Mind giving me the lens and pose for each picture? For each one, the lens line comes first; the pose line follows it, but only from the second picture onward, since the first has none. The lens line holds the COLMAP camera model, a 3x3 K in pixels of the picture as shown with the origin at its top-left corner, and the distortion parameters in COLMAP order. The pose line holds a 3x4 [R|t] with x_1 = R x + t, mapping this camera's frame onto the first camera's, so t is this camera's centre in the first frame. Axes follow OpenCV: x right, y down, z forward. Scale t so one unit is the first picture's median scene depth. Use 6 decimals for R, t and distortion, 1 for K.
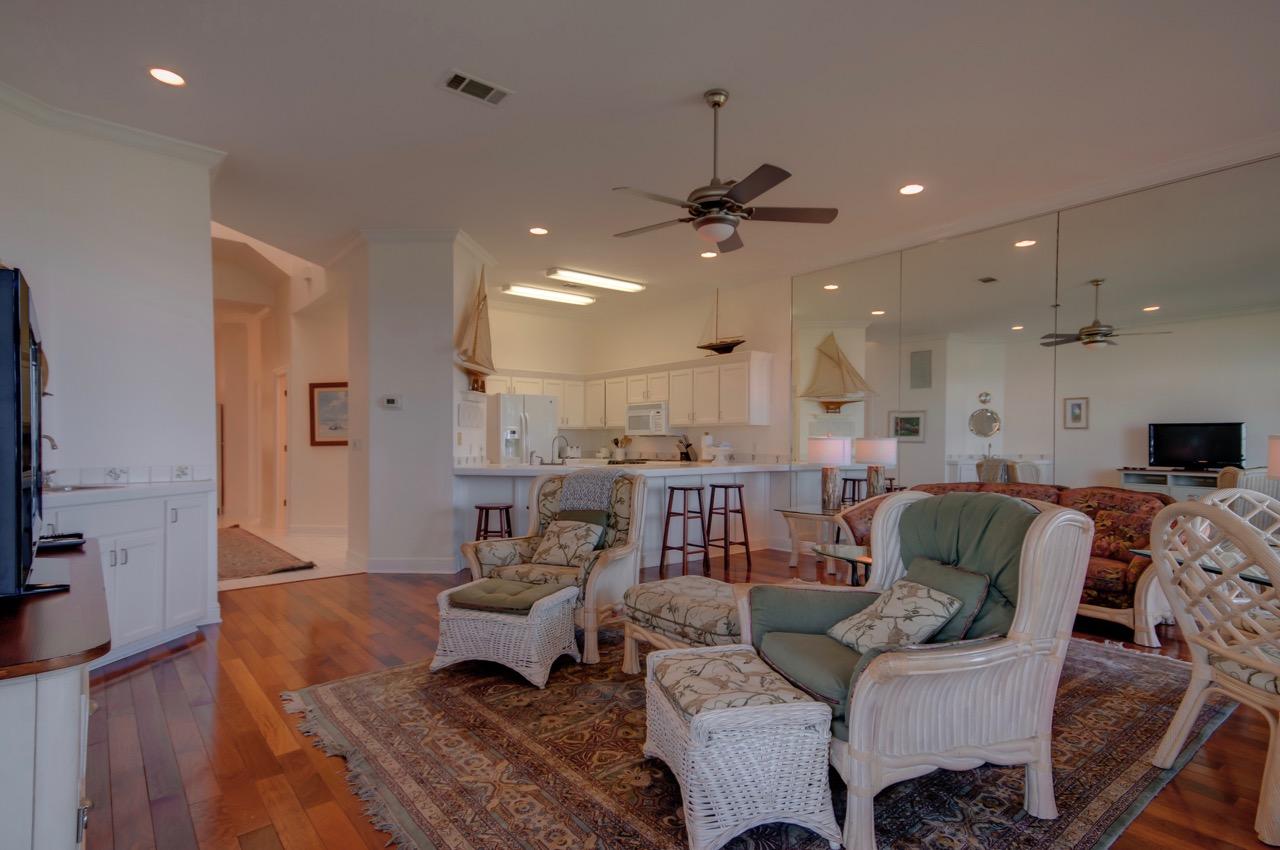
lens RADIAL K [[643.8, 0, 633.1], [0, 643.8, 441.6], [0, 0, 1]] dist [0.052482, 0.001717]
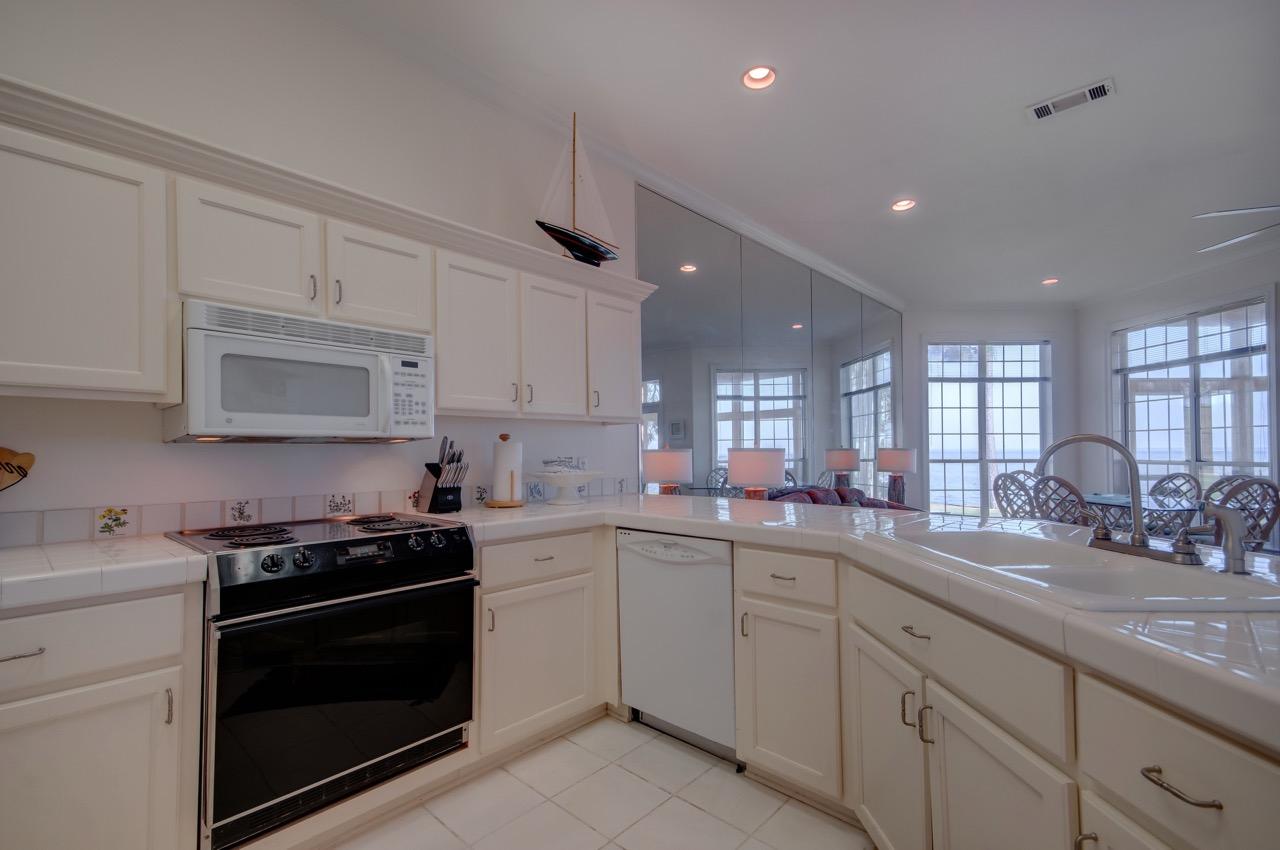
lens RADIAL K [[574.2, 0, 633.4], [0, 574.2, 436.8], [0, 0, 1]] dist [0.020363, -0.000354]
pose [[-0.148009, 0.018994, 0.988804, -0.235940], [0.000646, 0.999817, -0.019109, -0.004954], [-0.988986, -0.002190, -0.147994, 0.949801]]
